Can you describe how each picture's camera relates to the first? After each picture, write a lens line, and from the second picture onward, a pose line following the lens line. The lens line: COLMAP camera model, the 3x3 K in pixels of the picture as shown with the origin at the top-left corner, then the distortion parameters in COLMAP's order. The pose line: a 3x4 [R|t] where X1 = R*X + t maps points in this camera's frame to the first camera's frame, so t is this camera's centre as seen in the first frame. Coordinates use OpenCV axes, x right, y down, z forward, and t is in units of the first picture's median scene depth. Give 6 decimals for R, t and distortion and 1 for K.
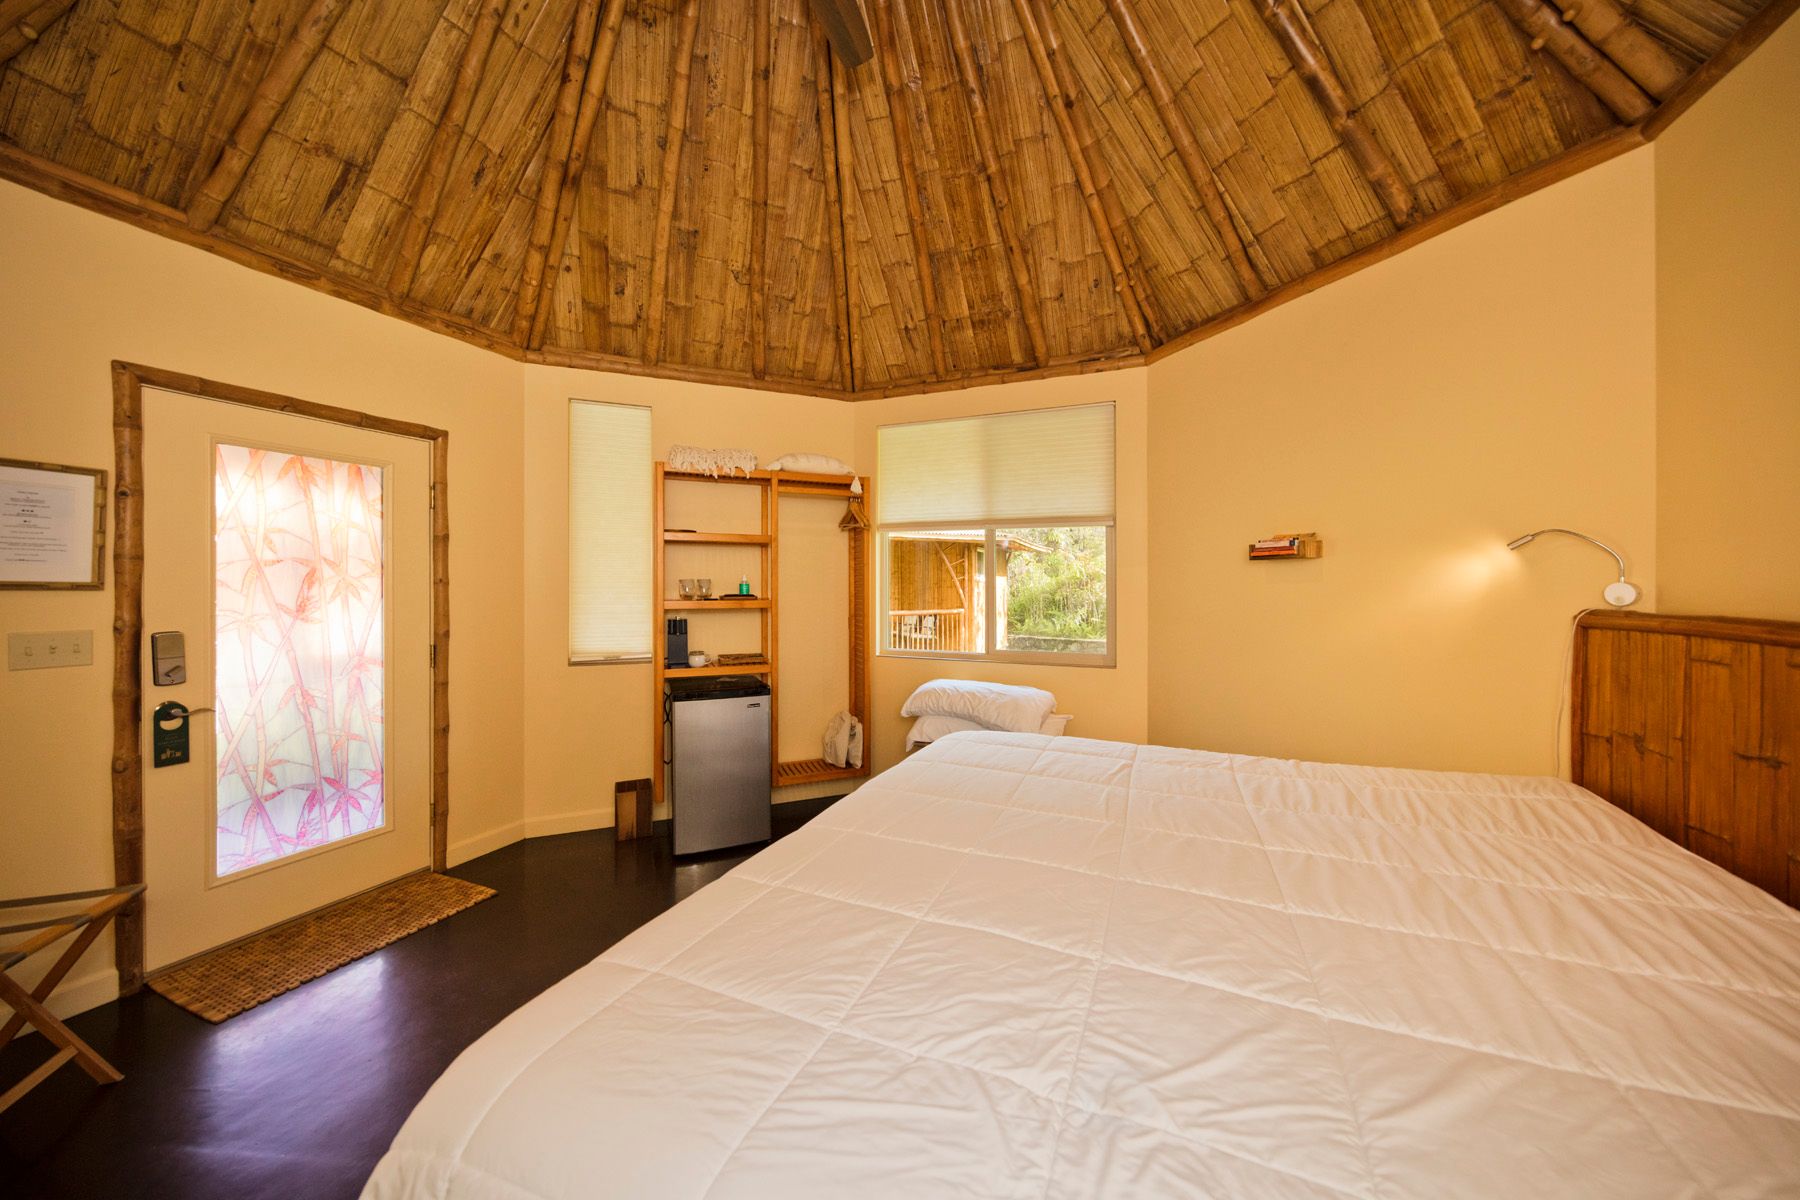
lens RADIAL K [[621.1, 0, 903.7], [0, 621.1, 581.6], [0, 0, 1]] dist [-0.000503, -0.000049]
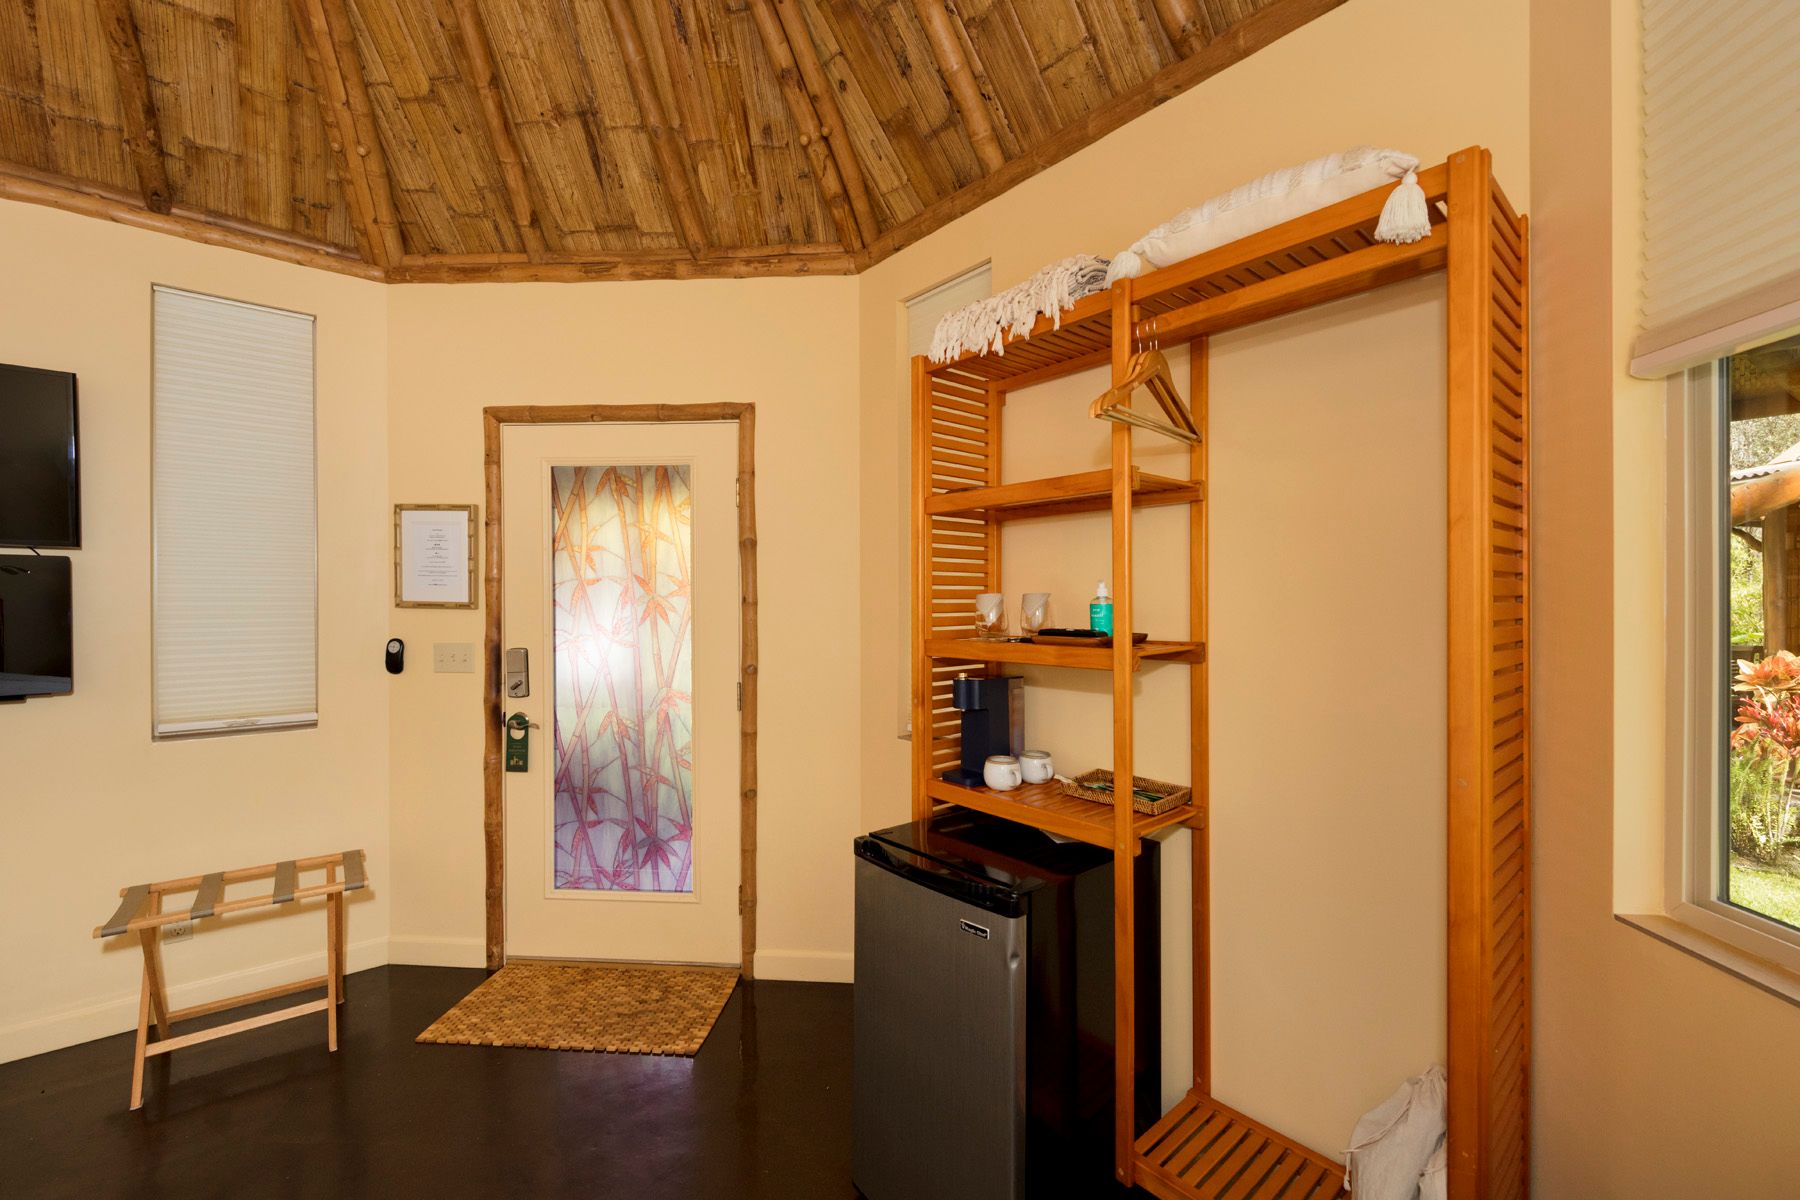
lens RADIAL K [[745.9, 0, 824.5], [0, 745.9, 606.9], [0, 0, 1]] dist [0.010247, -0.000224]
pose [[0.318834, 0.003351, -0.947804, 0.179301], [0.002086, 0.999989, 0.004237, 0.003818], [0.947808, -0.003328, 0.318824, 0.891086]]
